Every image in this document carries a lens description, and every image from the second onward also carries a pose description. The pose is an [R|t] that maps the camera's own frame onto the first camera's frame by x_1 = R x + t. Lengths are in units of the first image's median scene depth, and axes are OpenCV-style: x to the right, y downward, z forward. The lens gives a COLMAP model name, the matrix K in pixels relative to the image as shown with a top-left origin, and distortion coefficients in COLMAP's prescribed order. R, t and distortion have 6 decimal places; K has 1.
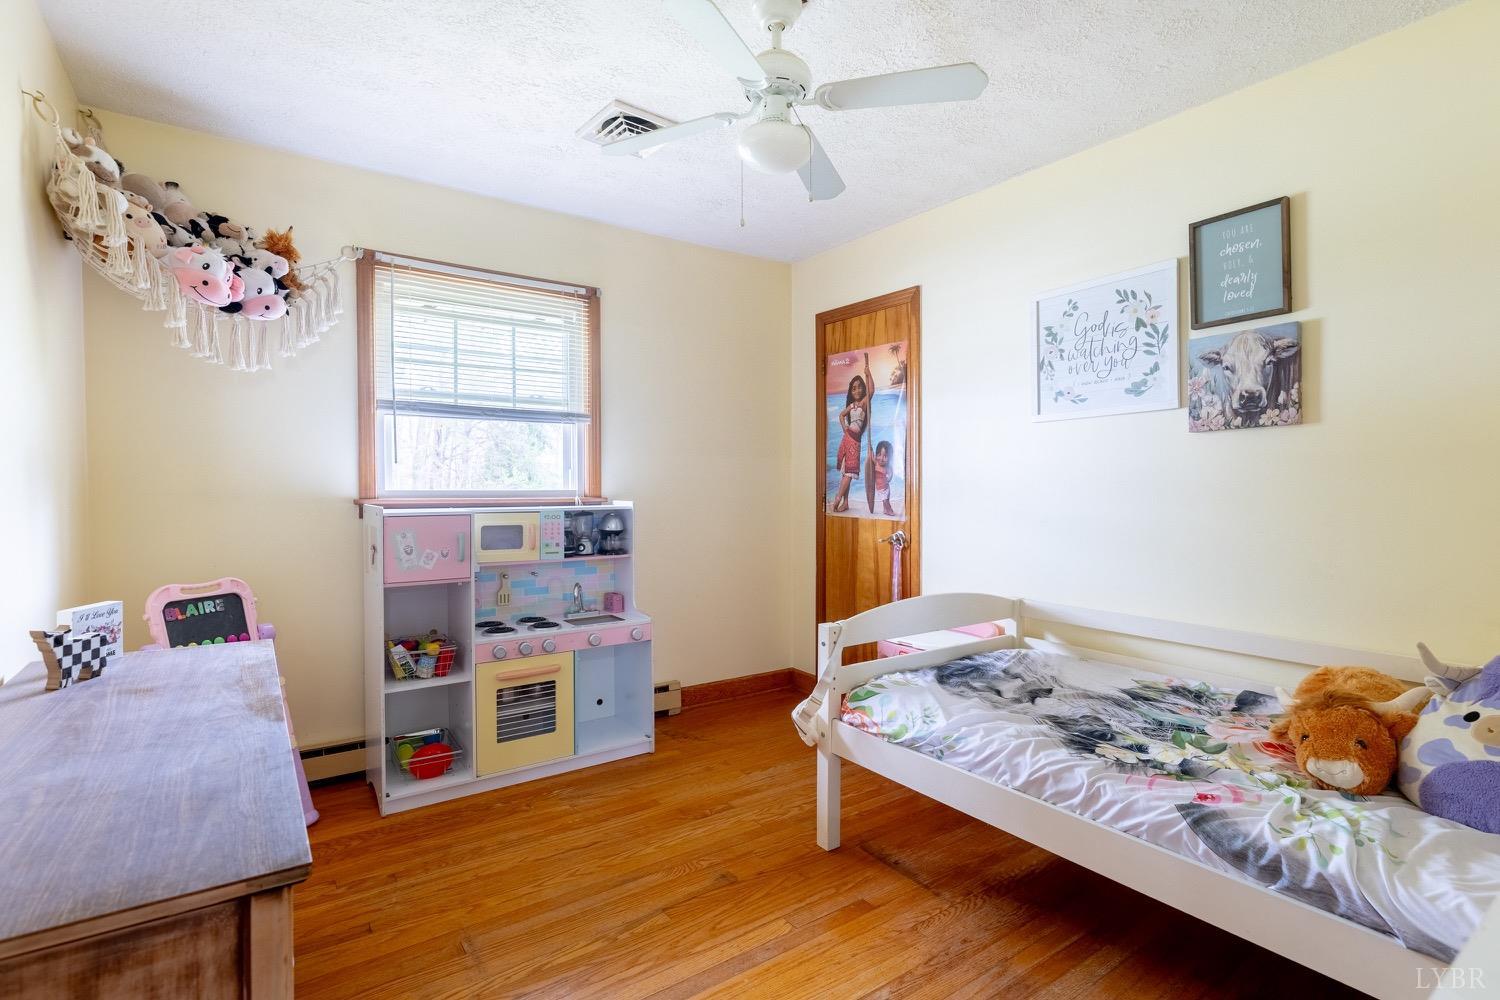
lens RADIAL K [[729.3, 0, 751.6], [0, 729.3, 495.0], [0, 0, 1]] dist [0.000644, -0.000062]
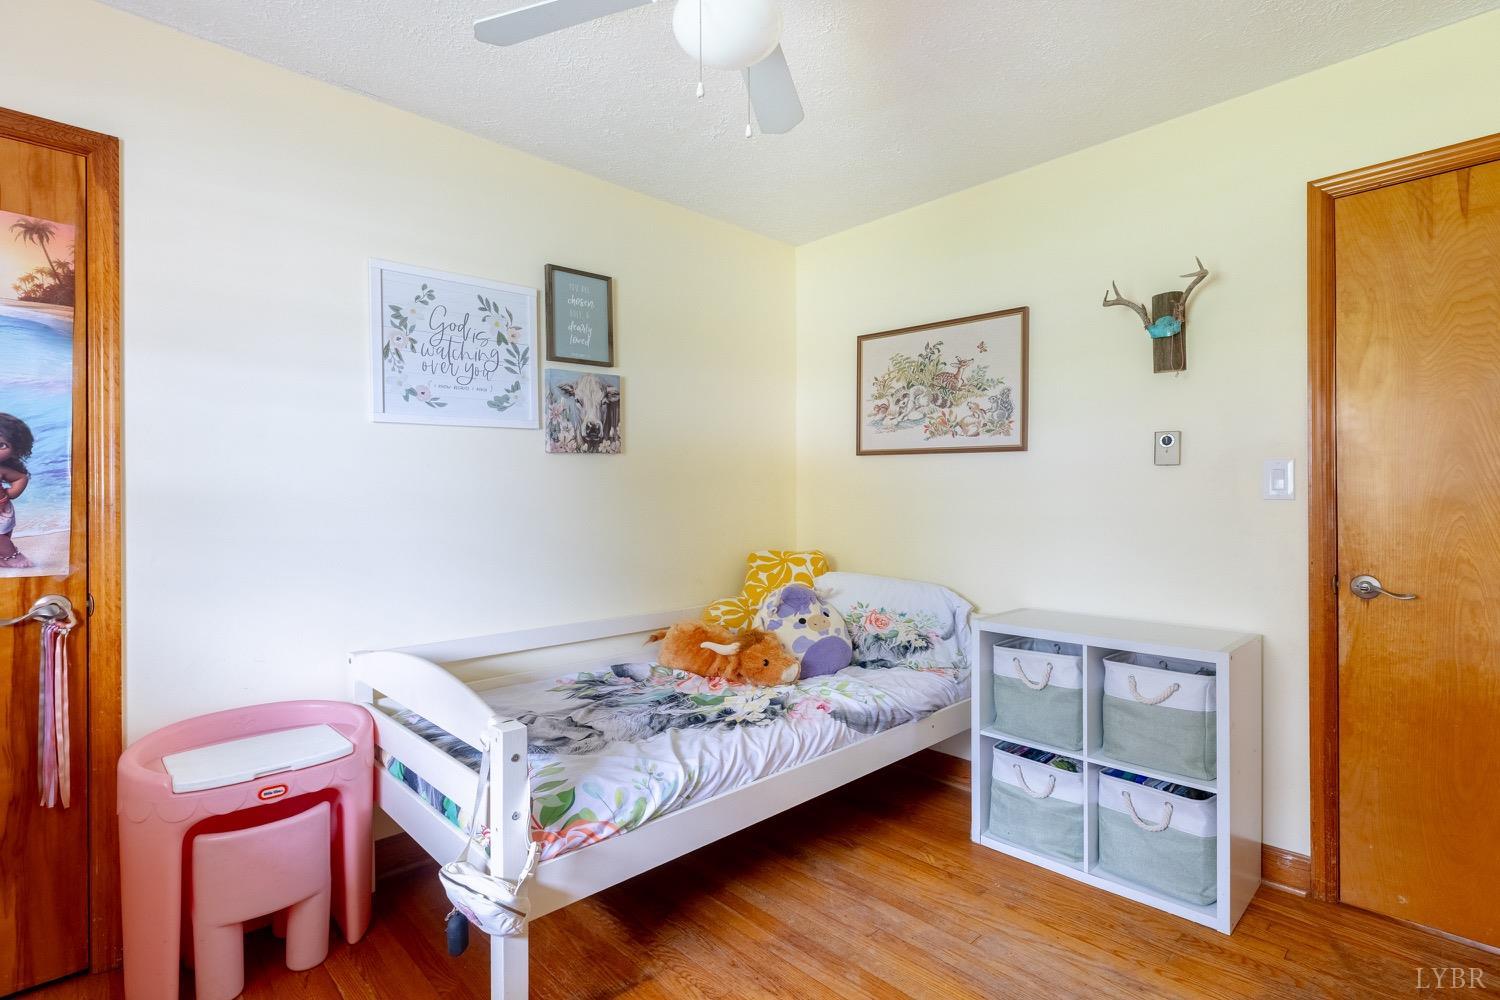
lens RADIAL K [[729.3, 0, 750.6], [0, 729.3, 494.9], [0, 0, 1]] dist [0.000644, -0.000062]
pose [[-0.149987, 0.002429, 0.988685, -0.551218], [0.018978, 0.999820, 0.000423, -0.017367], [-0.988506, 0.018827, -0.150006, 0.897362]]
